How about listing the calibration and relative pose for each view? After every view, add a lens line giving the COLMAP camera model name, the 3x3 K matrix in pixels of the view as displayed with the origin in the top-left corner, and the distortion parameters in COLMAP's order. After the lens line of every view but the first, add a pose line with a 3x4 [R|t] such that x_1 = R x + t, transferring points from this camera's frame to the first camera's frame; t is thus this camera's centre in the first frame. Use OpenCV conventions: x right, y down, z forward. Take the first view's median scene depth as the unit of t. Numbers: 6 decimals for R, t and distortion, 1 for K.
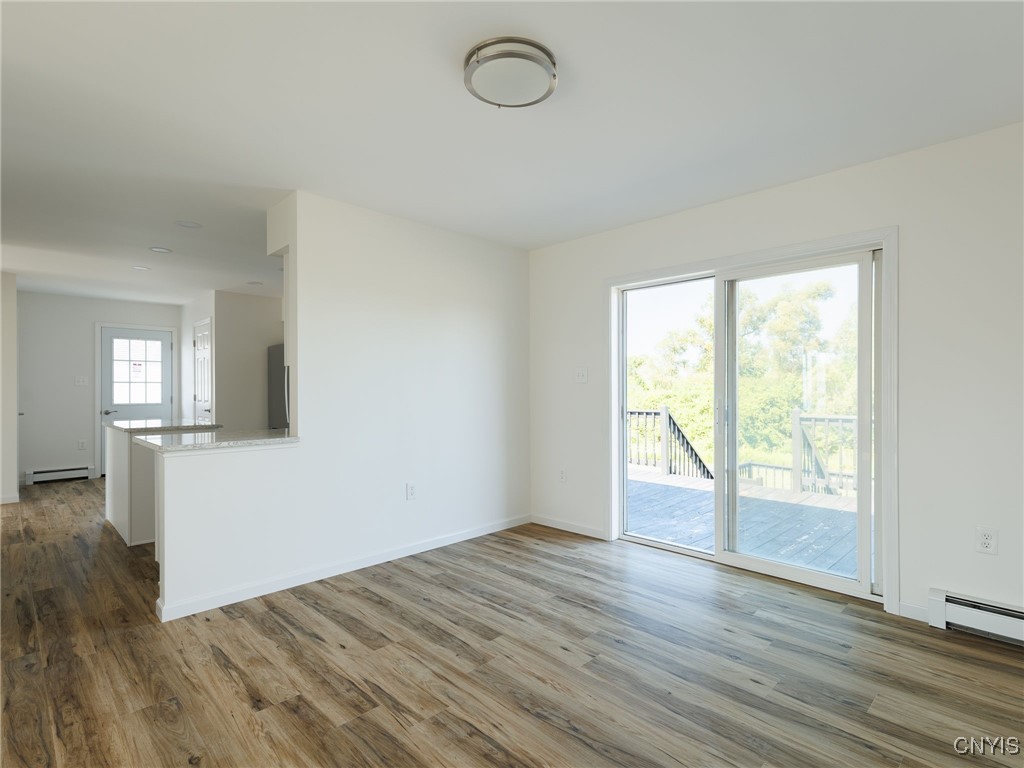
lens RADIAL K [[516.0, 0, 524.1], [0, 516.0, 388.4], [0, 0, 1]] dist [0.003529, 0.001096]
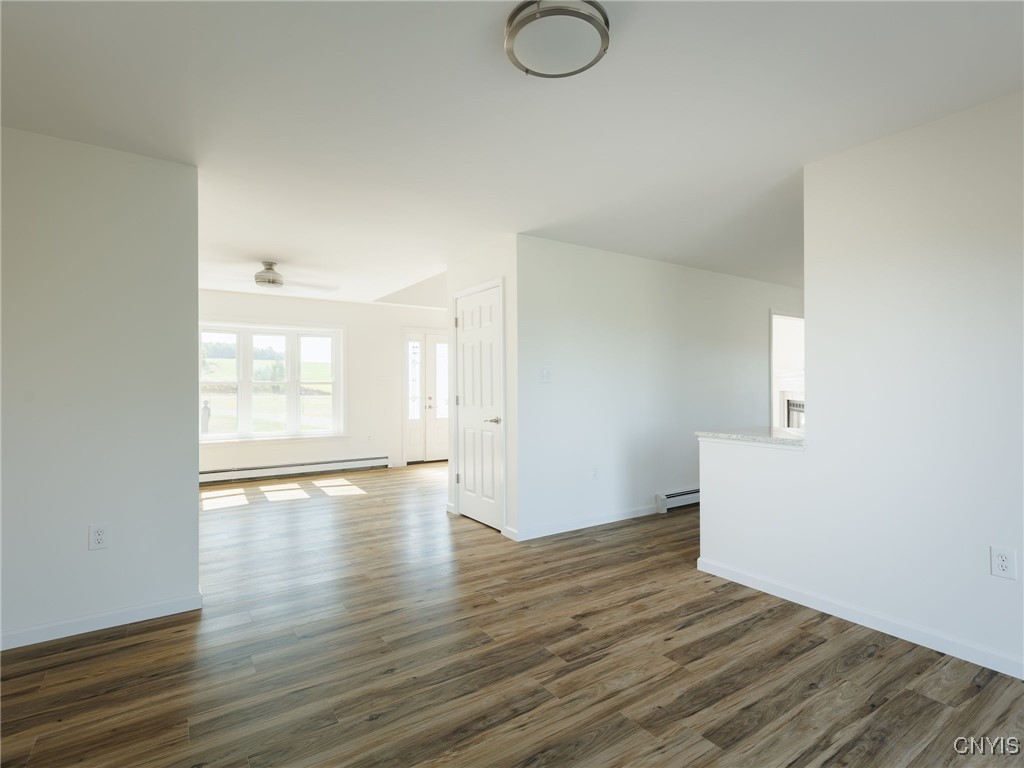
lens RADIAL K [[516.0, 0, 524.1], [0, 516.0, 388.4], [0, 0, 1]] dist [0.003529, 0.001096]
pose [[-0.179025, 0.007441, -0.983816, 0.671742], [0.003087, 0.999971, 0.007001, -0.004838], [0.983840, -0.001784, -0.179042, 0.861954]]
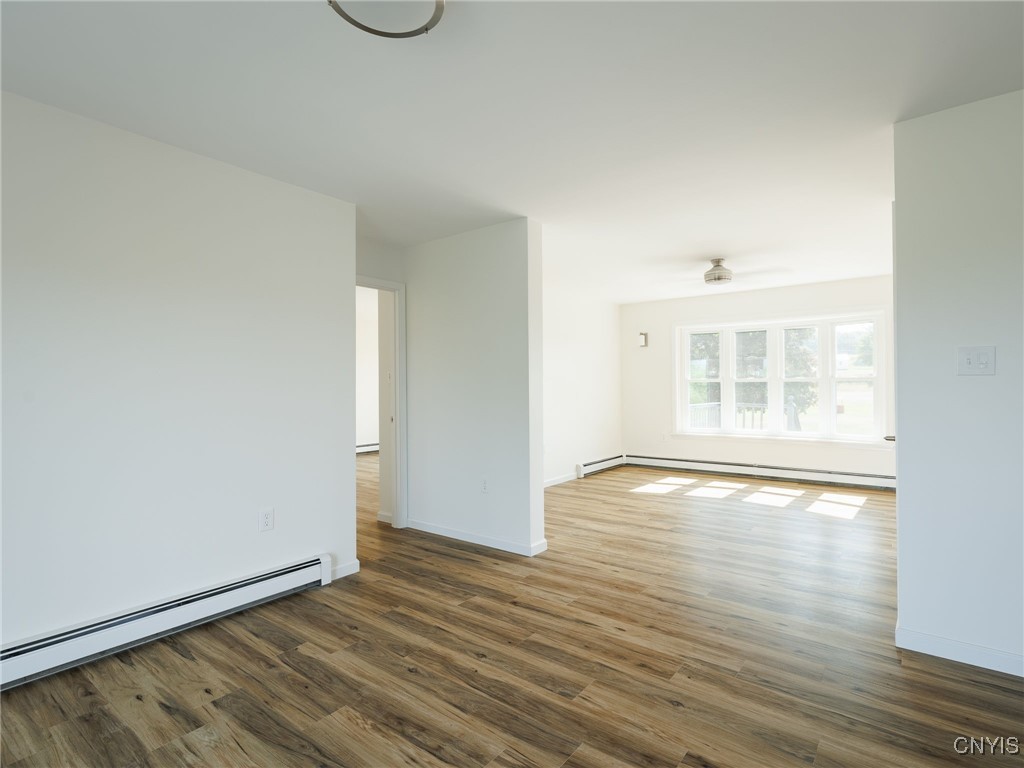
lens RADIAL K [[516.0, 0, 524.1], [0, 516.0, 388.4], [0, 0, 1]] dist [0.003529, 0.001096]
pose [[-0.991405, 0.012476, -0.130235, -0.100960], [0.011990, 0.999918, 0.004512, -0.002256], [0.130281, 0.002912, -0.991473, 1.402732]]
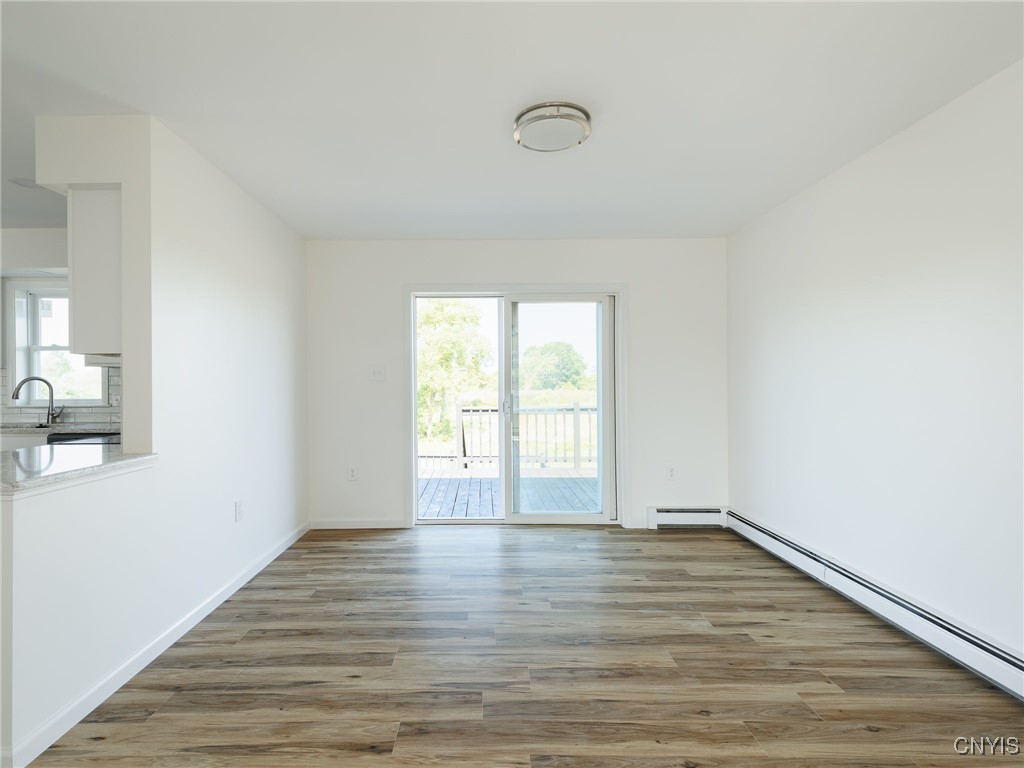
lens RADIAL K [[517.8, 0, 478.7], [0, 517.8, 379.7], [0, 0, 1]] dist [0.005866, 0.001248]
pose [[0.717589, 0.006563, 0.696436, -0.785553], [0.004187, 0.999897, -0.013737, 0.002084], [-0.696455, 0.012774, 0.717487, 0.194808]]
